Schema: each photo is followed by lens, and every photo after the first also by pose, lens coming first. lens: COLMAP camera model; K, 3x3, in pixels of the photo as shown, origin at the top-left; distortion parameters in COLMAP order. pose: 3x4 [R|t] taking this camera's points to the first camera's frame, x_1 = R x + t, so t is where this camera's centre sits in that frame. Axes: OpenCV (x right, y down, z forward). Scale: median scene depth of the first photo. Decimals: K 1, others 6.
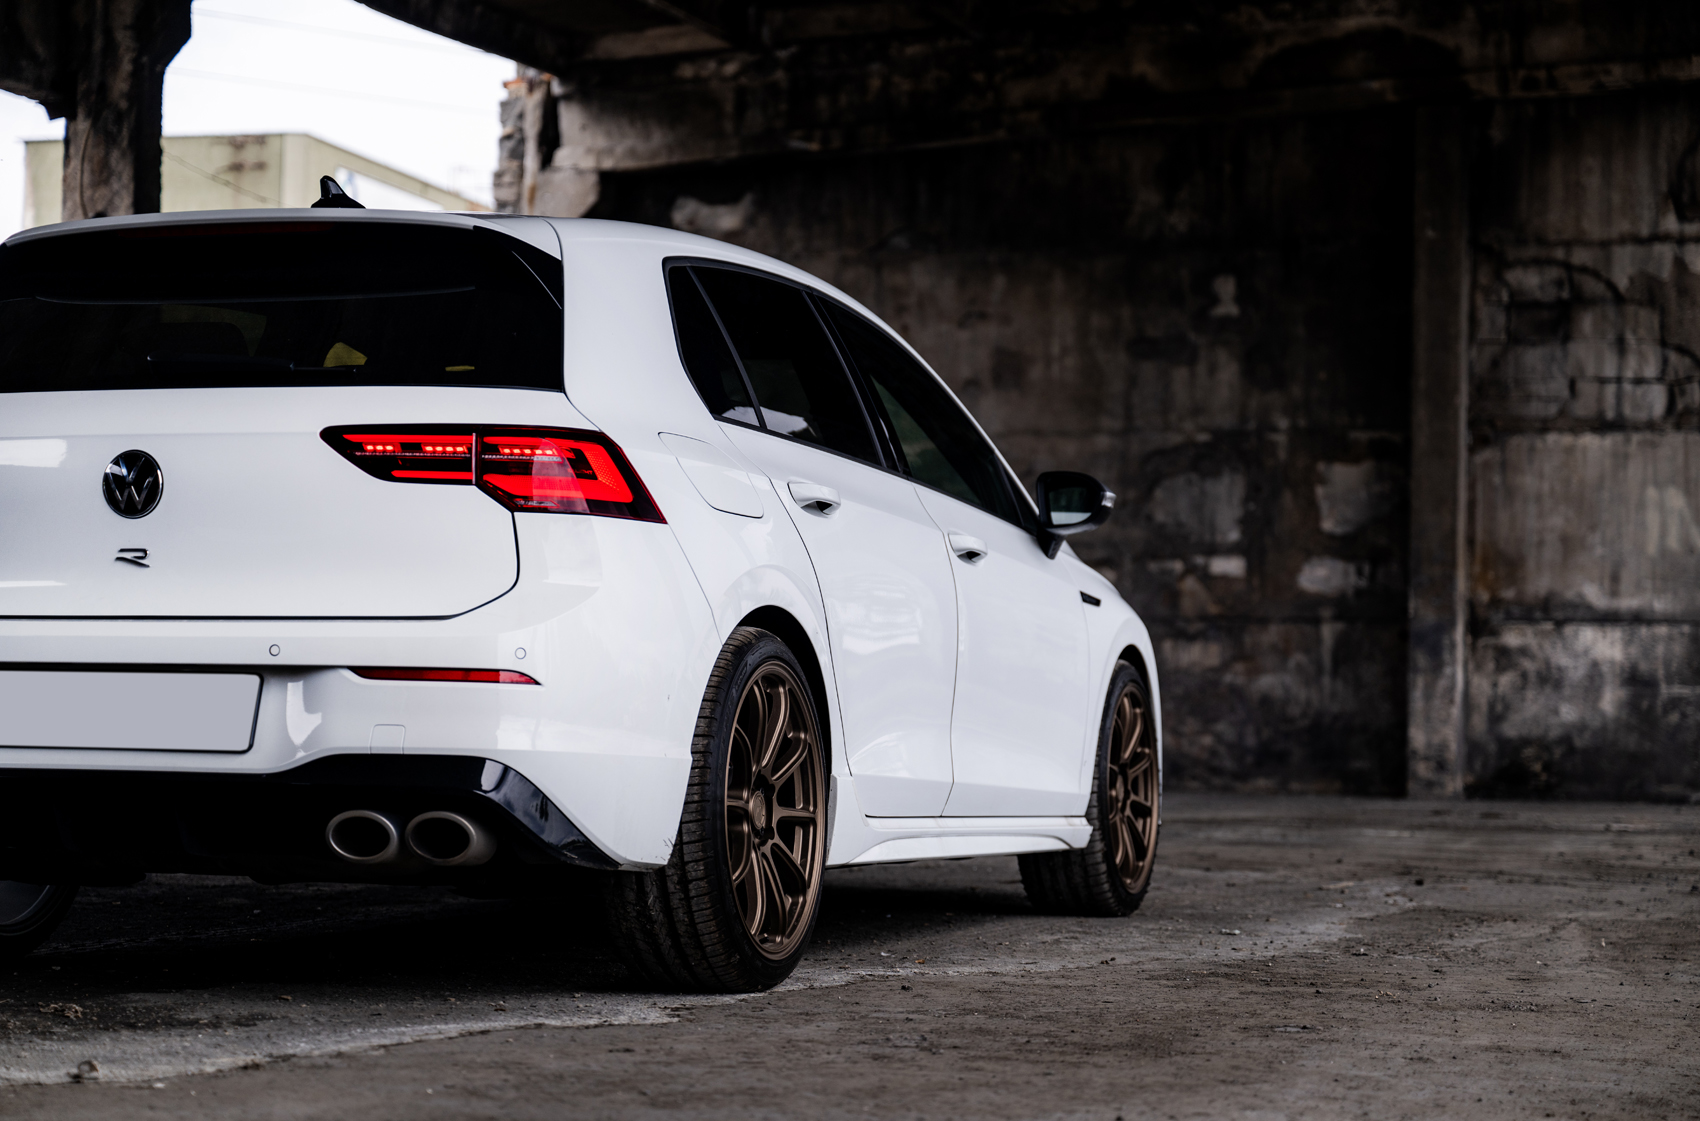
lens RADIAL K [[3549.0, 0, 861.9], [0, 3549.0, 560.2], [0, 0, 1]] dist [0.028824, 0.000000]
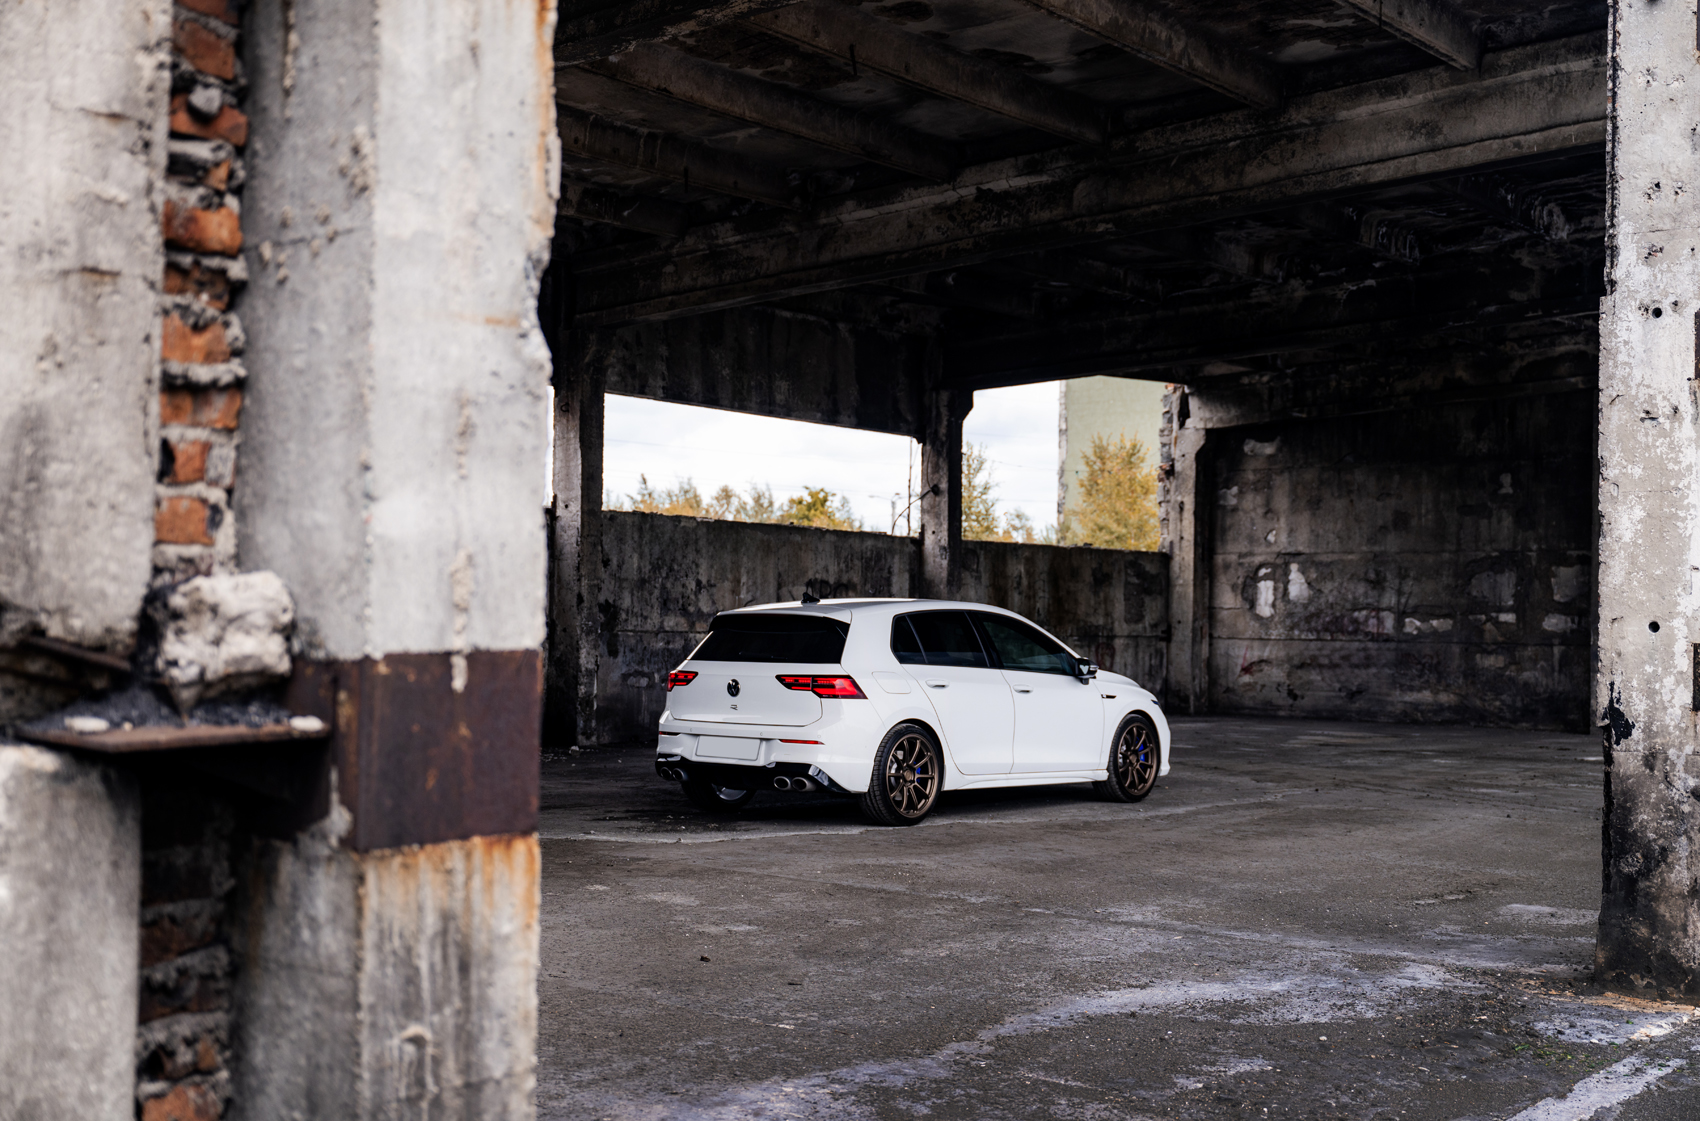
lens RADIAL K [[2212.1, 0, 834.9], [0, 2212.1, 575.4], [0, 0, 1]] dist [0.064122, 0.000000]
pose [[0.930021, -0.010967, -0.367342, 0.213464], [0.017991, 0.999715, 0.015700, -0.049382], [0.367065, -0.021210, 0.929953, -0.322118]]
